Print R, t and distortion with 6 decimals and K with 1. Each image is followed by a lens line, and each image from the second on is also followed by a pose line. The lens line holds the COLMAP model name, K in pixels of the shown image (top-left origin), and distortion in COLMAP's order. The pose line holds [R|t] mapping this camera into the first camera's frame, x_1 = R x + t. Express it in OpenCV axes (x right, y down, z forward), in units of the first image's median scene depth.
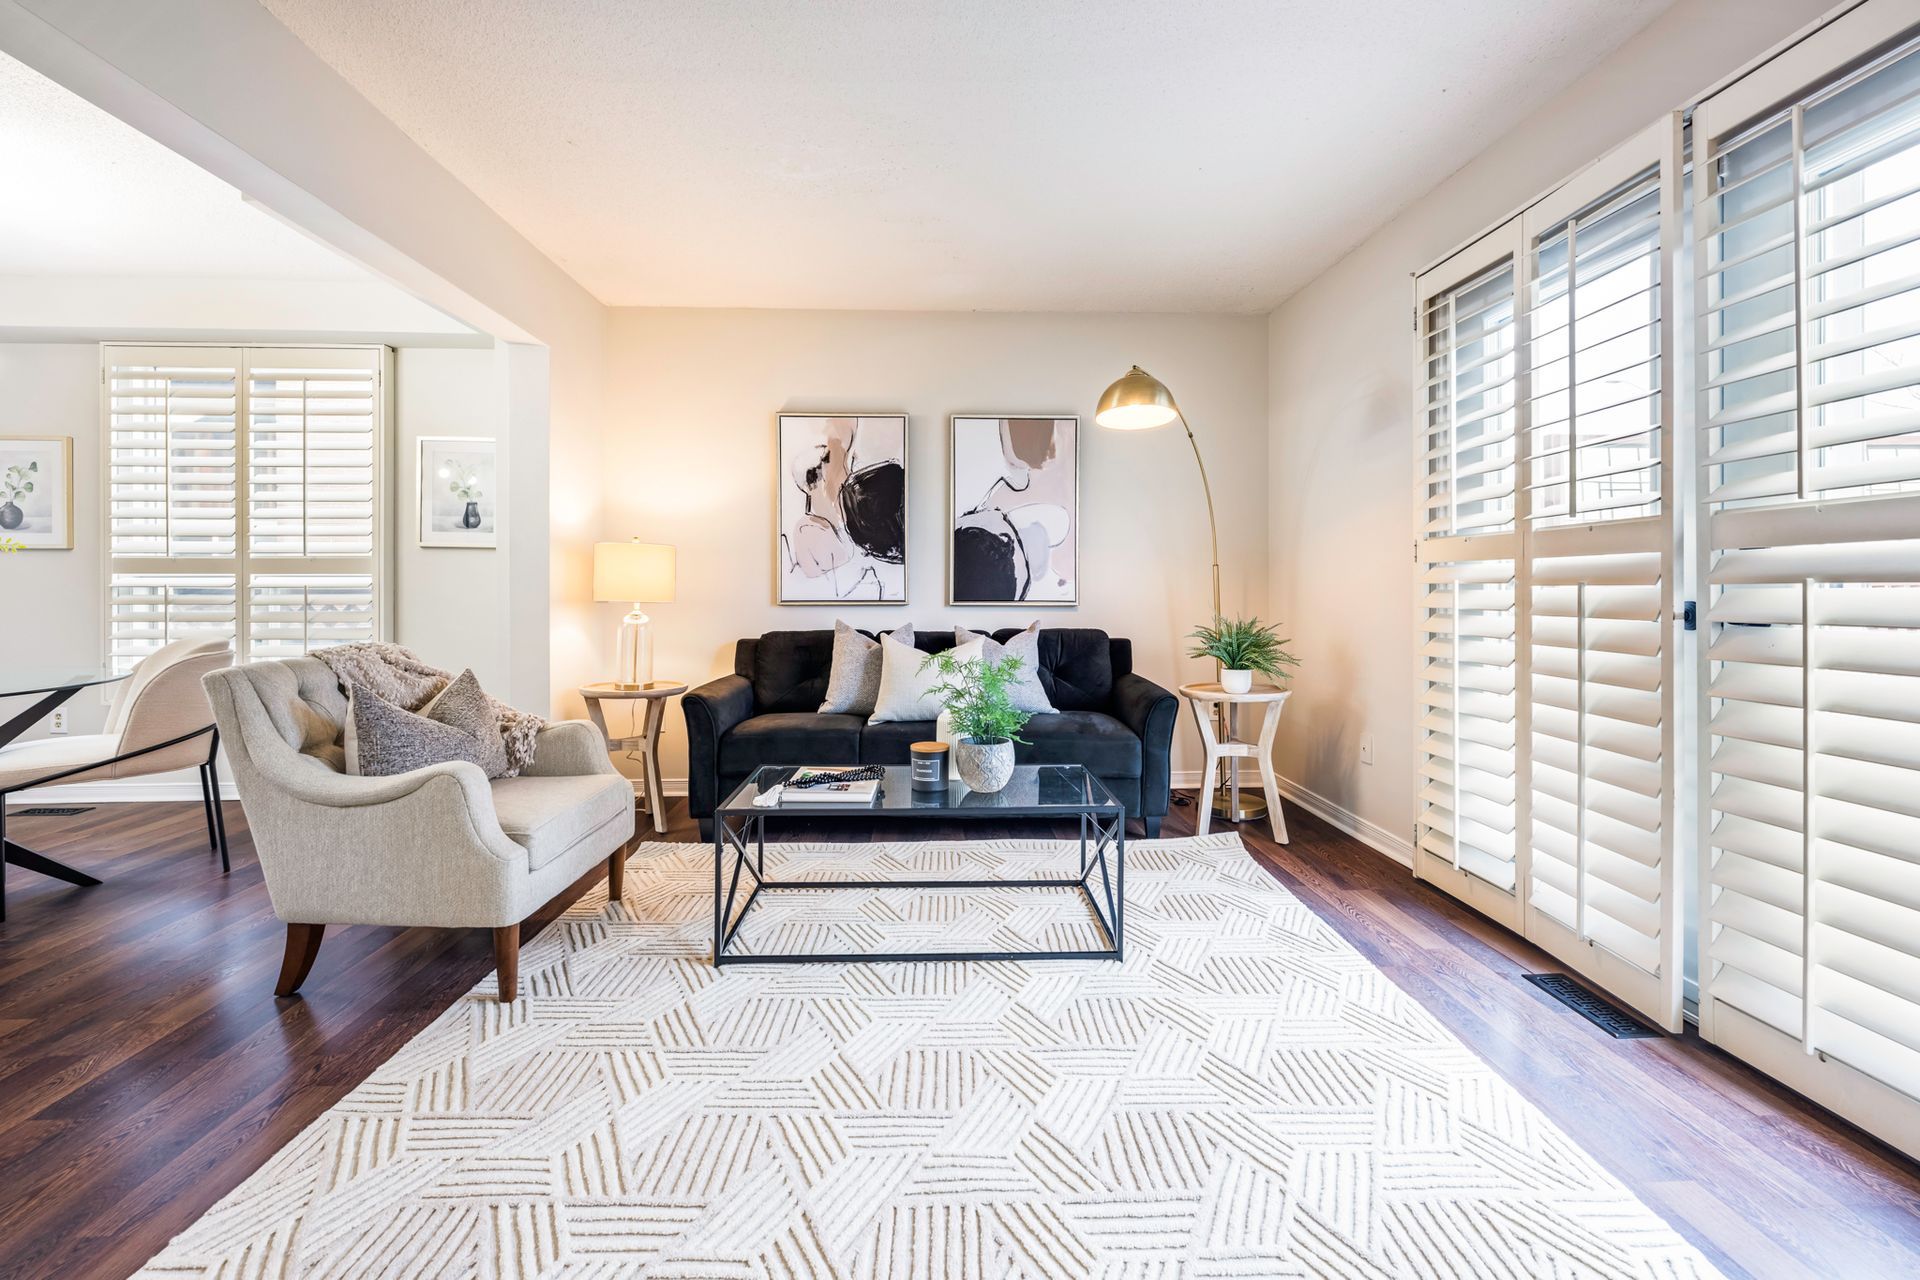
lens RADIAL K [[832.8, 0, 968.3], [0, 832.8, 585.4], [0, 0, 1]] dist [0.001557, 0.000003]
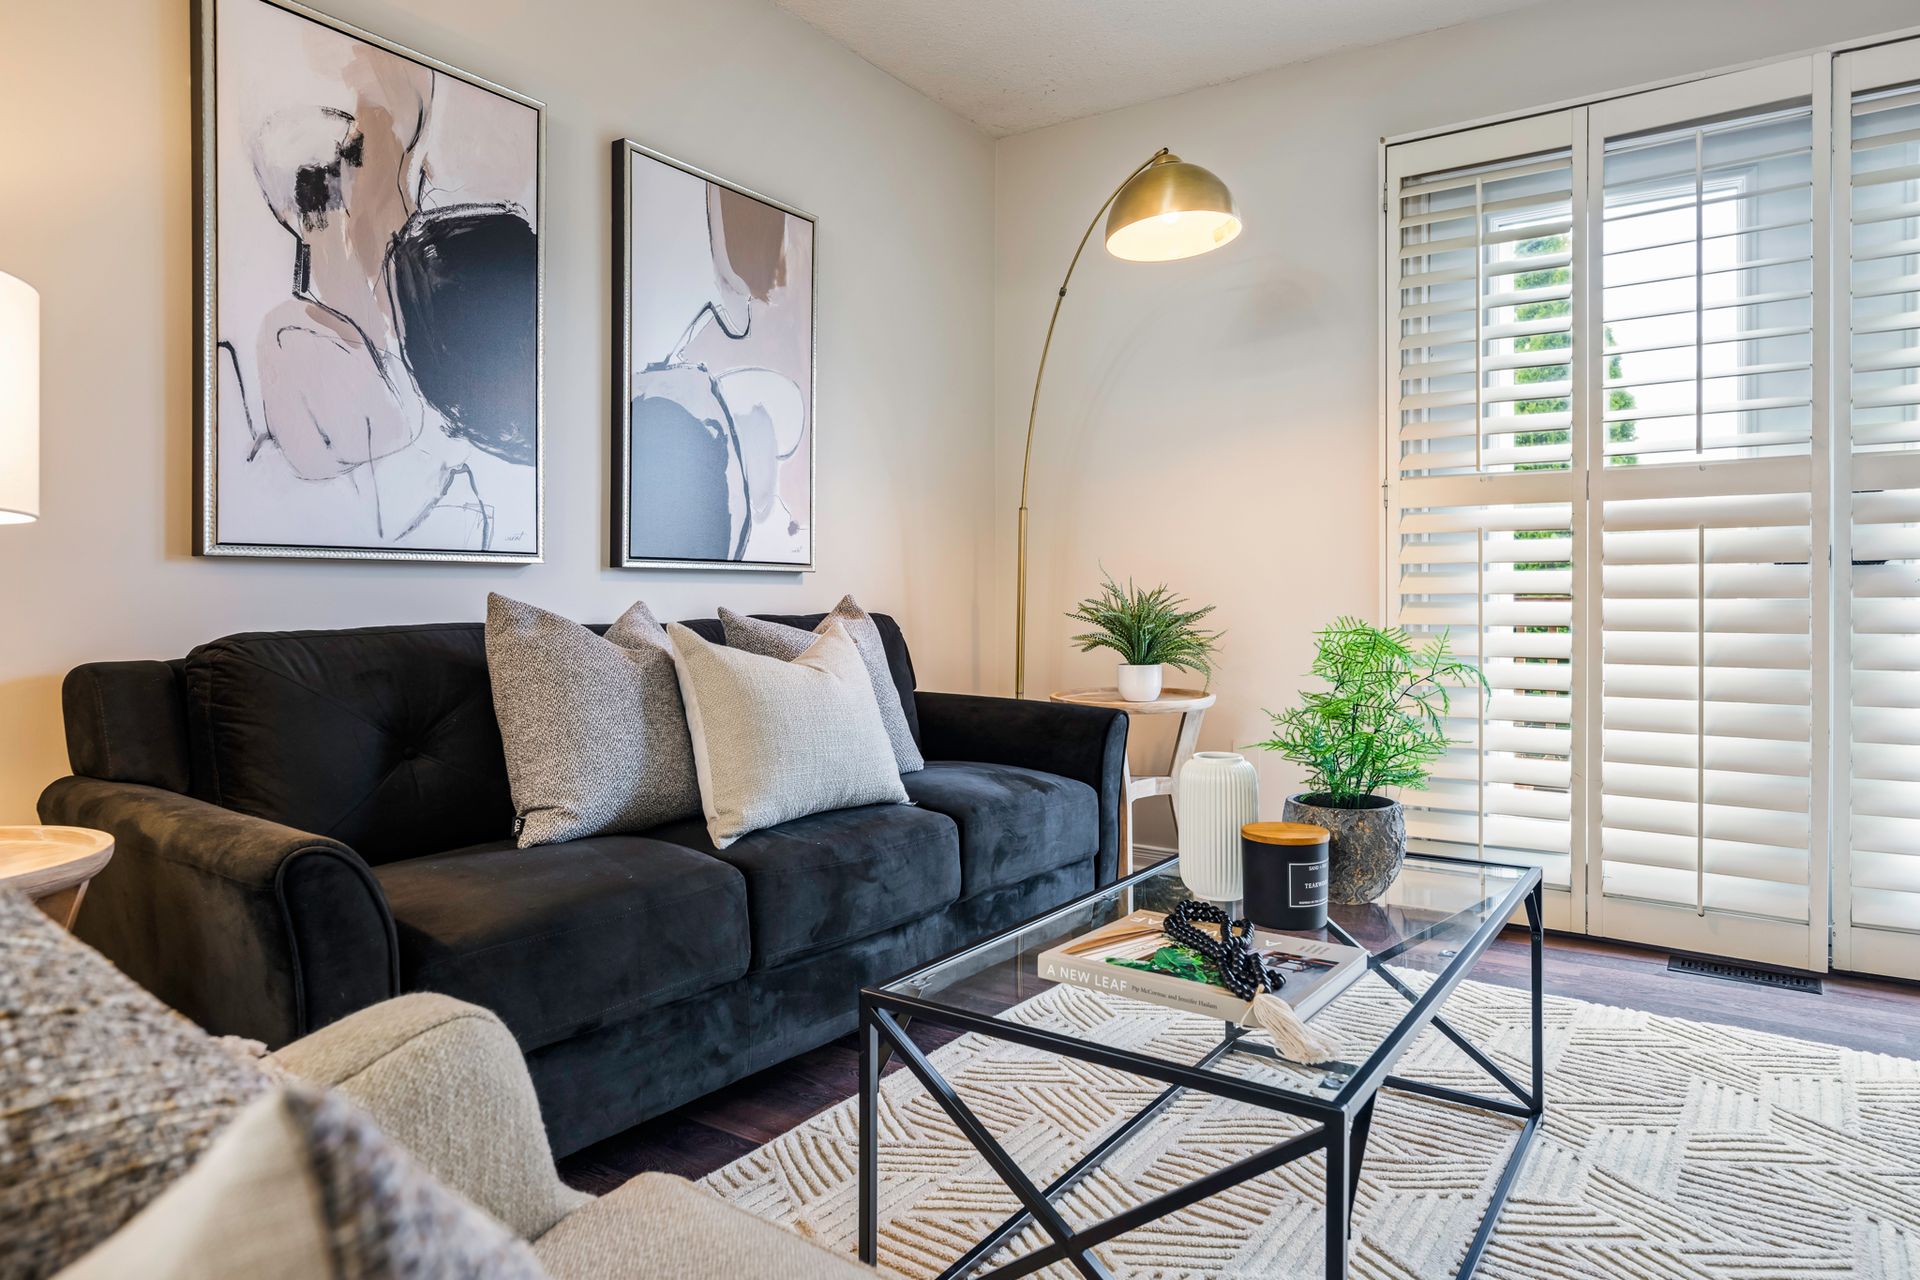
lens RADIAL K [[1170.6, 0, 967.0], [0, 1170.6, 598.3], [0, 0, 1]] dist [-0.002298, -0.000436]
pose [[0.586896, -0.002862, 0.809657, -0.424834], [0.000870, 0.999995, 0.002905, 0.039308], [-0.809662, -0.001001, 0.586896, 0.487535]]
